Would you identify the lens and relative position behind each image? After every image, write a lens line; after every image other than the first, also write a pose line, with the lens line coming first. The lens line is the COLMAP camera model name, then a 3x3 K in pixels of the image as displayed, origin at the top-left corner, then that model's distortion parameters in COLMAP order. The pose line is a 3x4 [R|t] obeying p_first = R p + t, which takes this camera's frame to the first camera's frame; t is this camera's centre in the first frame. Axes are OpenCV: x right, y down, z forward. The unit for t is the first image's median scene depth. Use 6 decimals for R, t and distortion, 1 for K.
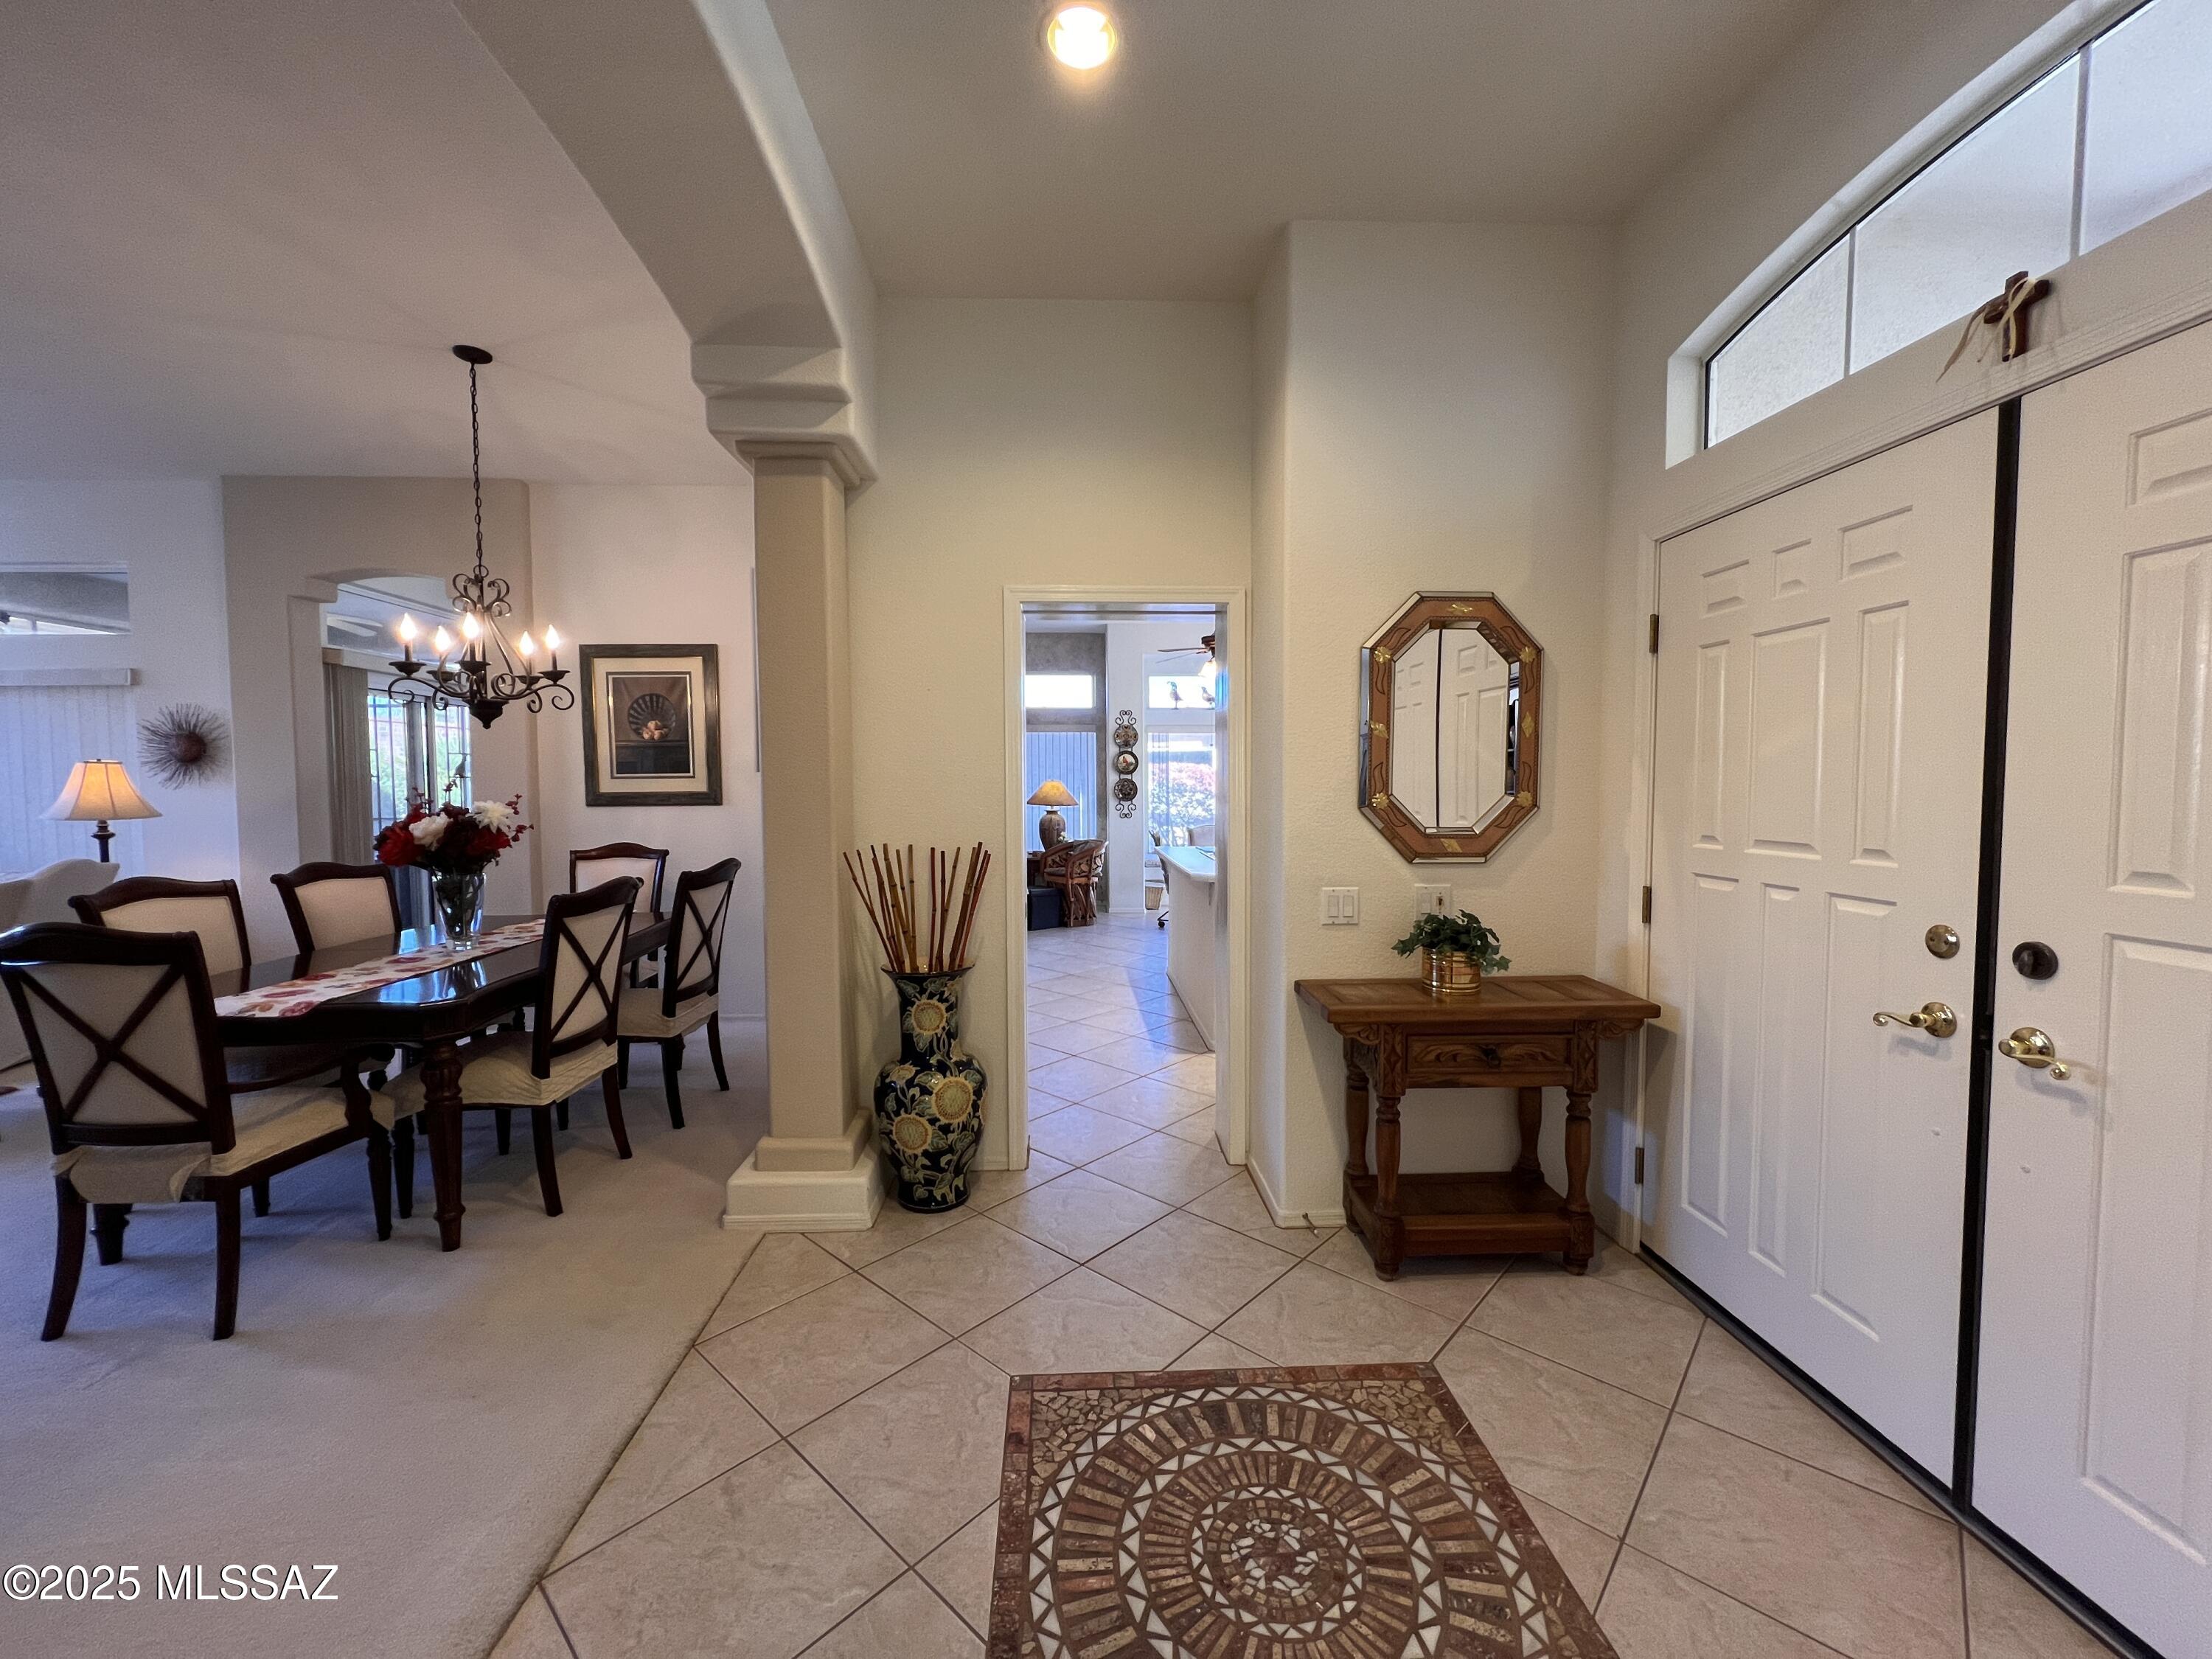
lens RADIAL K [[886.5, 0, 1096.5], [0, 886.5, 832.4], [0, 0, 1]] dist [-0.001087, -0.000189]
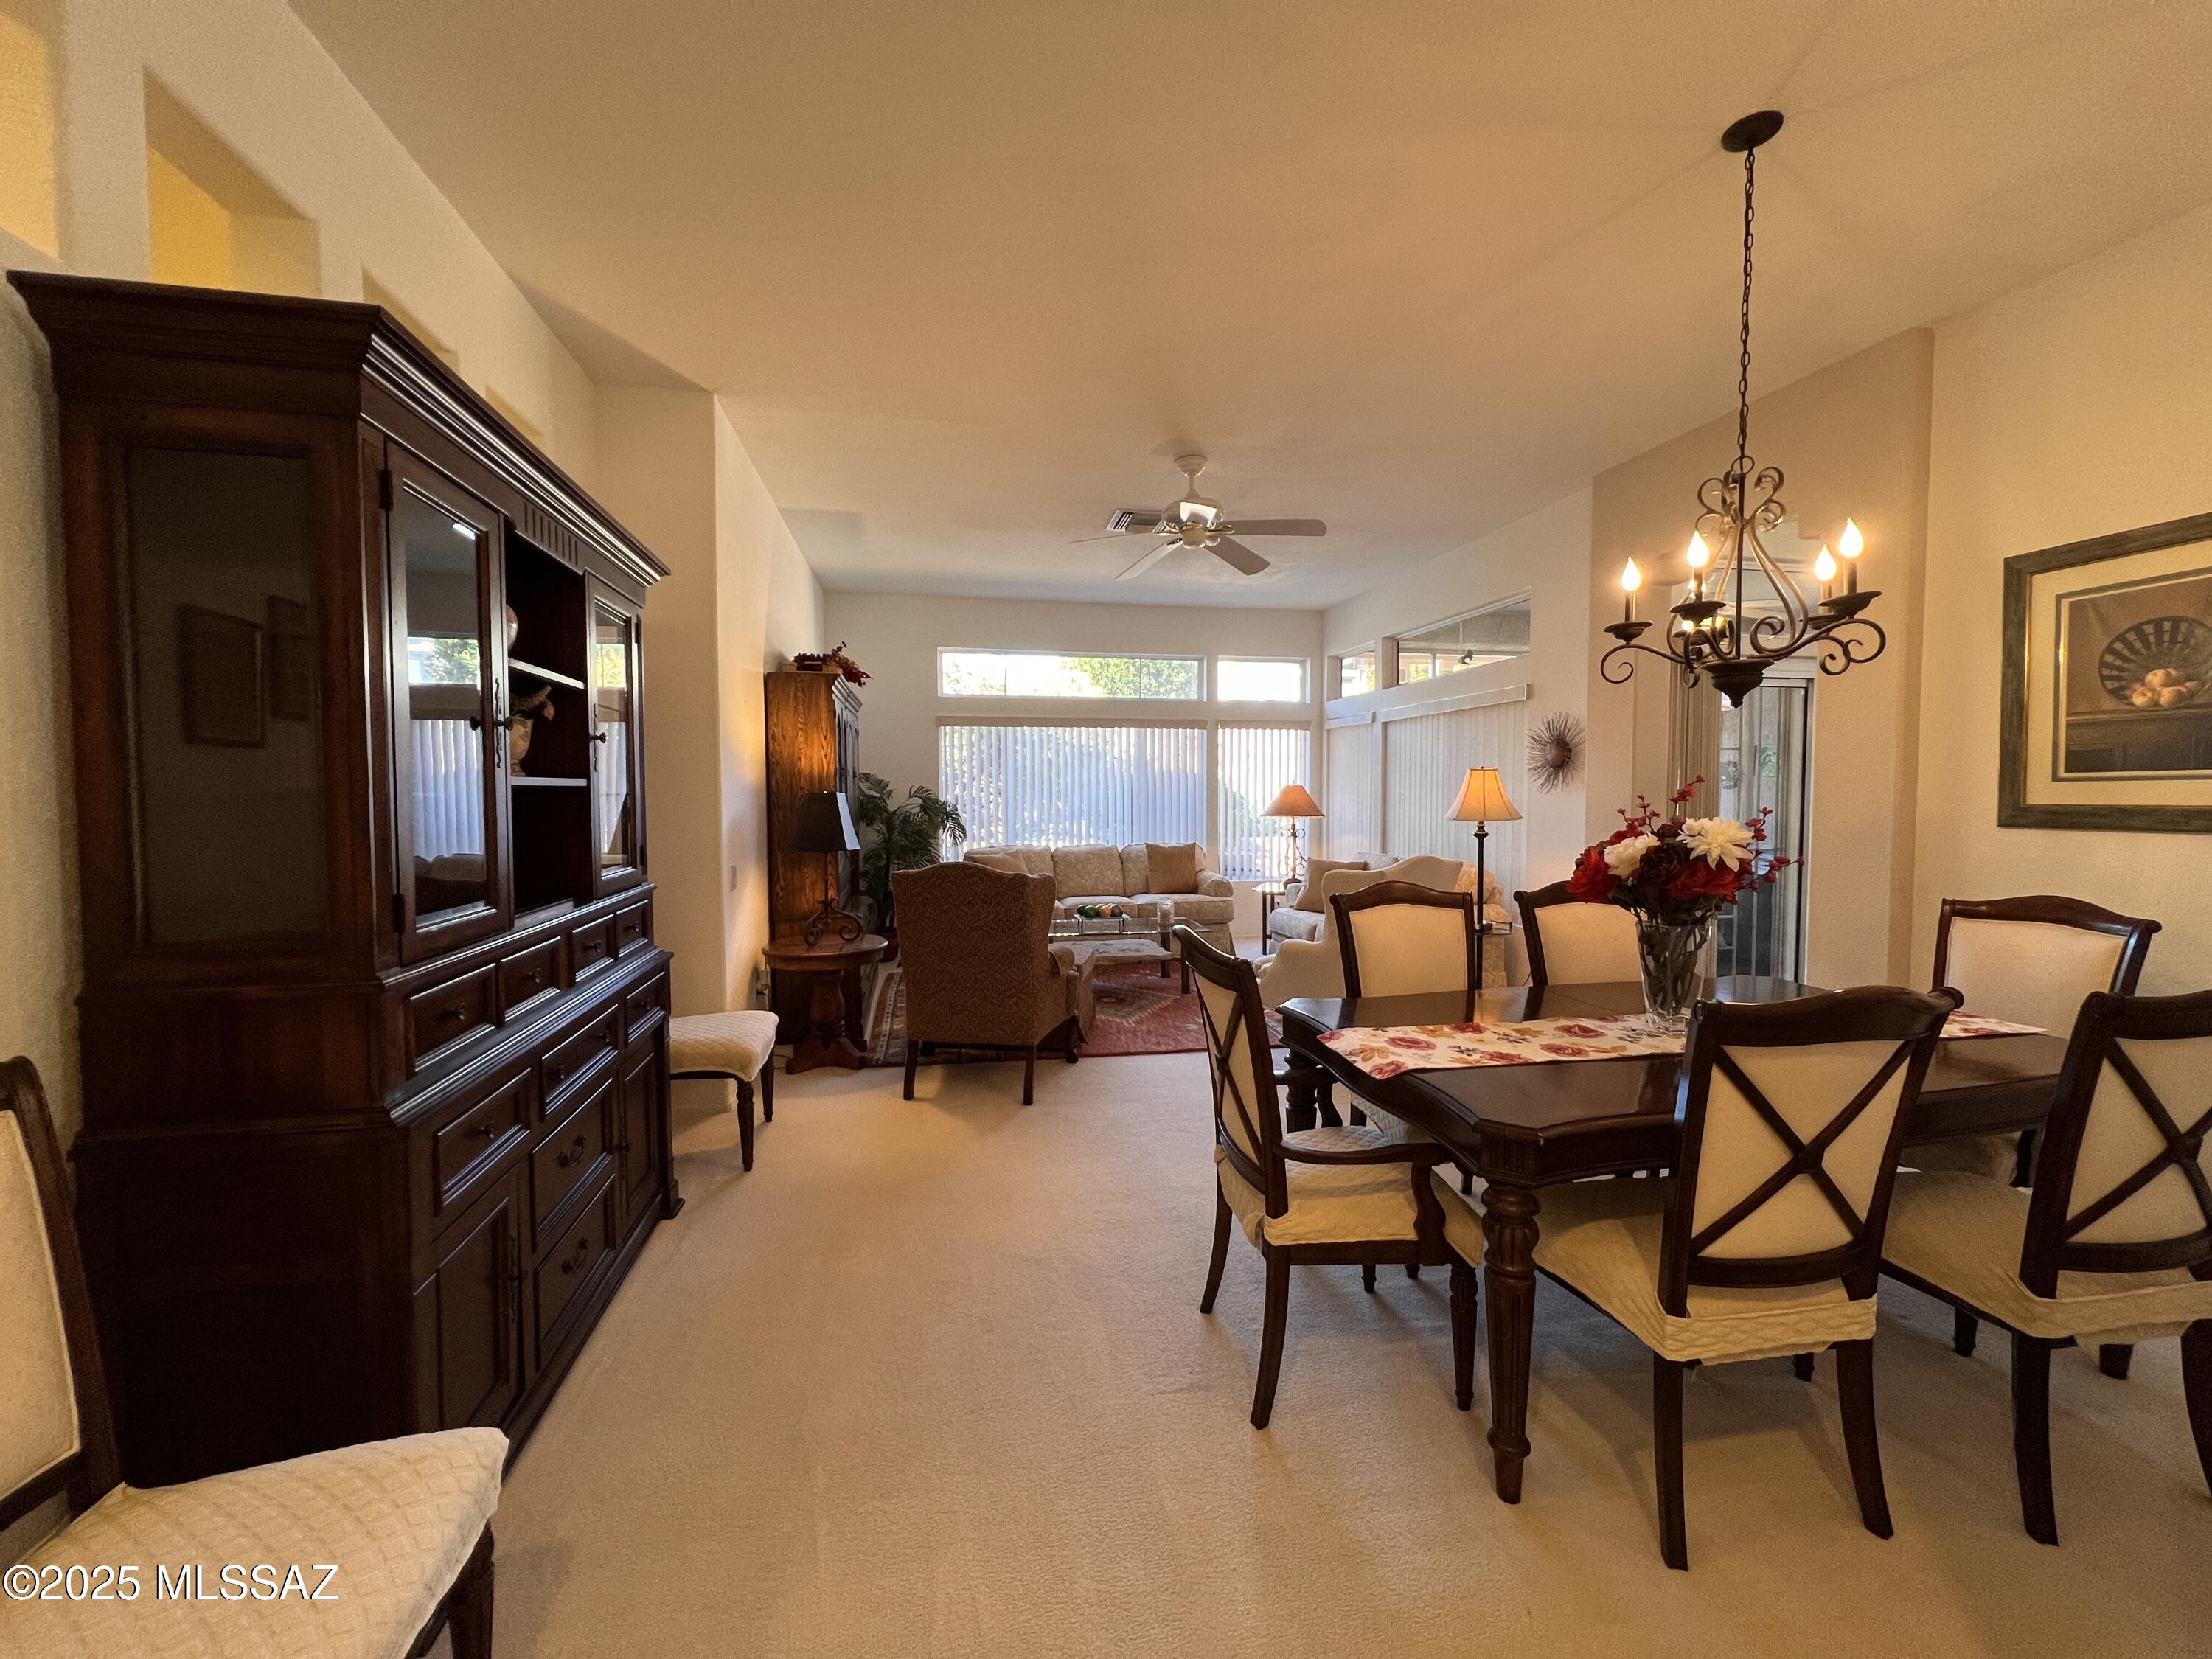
lens RADIAL K [[886.5, 0, 1095.4], [0, 886.5, 825.0], [0, 0, 1]] dist [-0.001087, -0.000189]
pose [[0.153150, 0.042180, -0.987302, -0.145439], [-0.053028, 0.998000, 0.034411, -0.036024], [0.986779, 0.047085, 0.155081, 0.574060]]
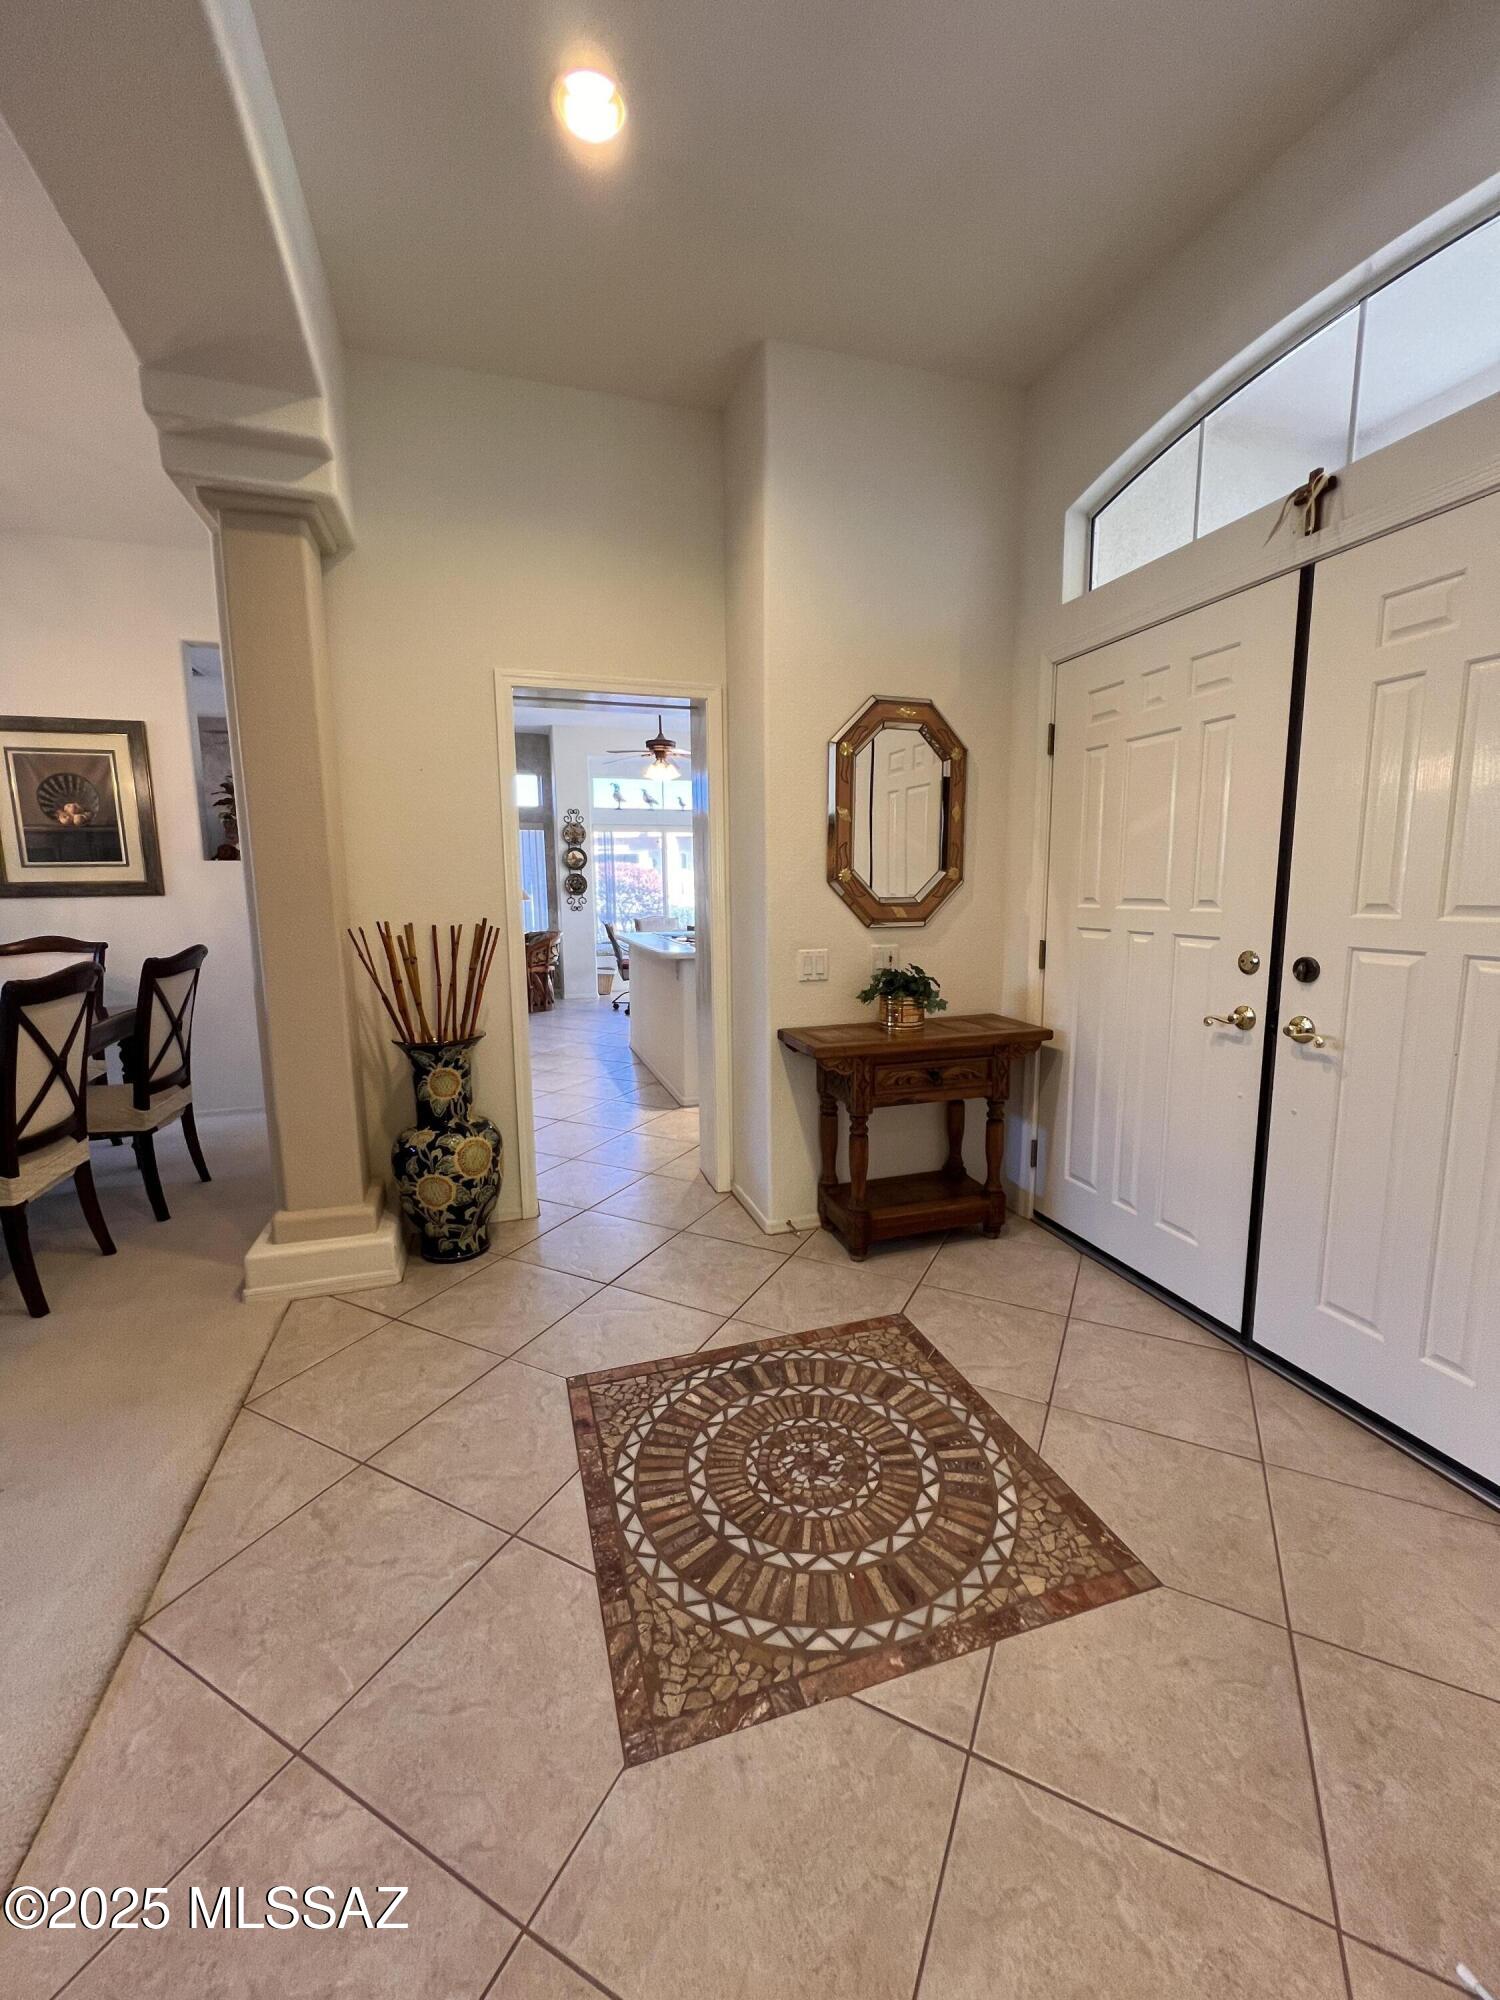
lens RADIAL K [[801.5, 0, 752.7], [0, 801.5, 1000.8], [0, 0, 1]] dist [-0.001087, -0.000189]
pose [[0.962594, -0.043642, 0.267411, -0.094039], [0.020103, 0.995726, 0.090140, 0.033017], [-0.270202, -0.081392, 0.959357, -0.011191]]
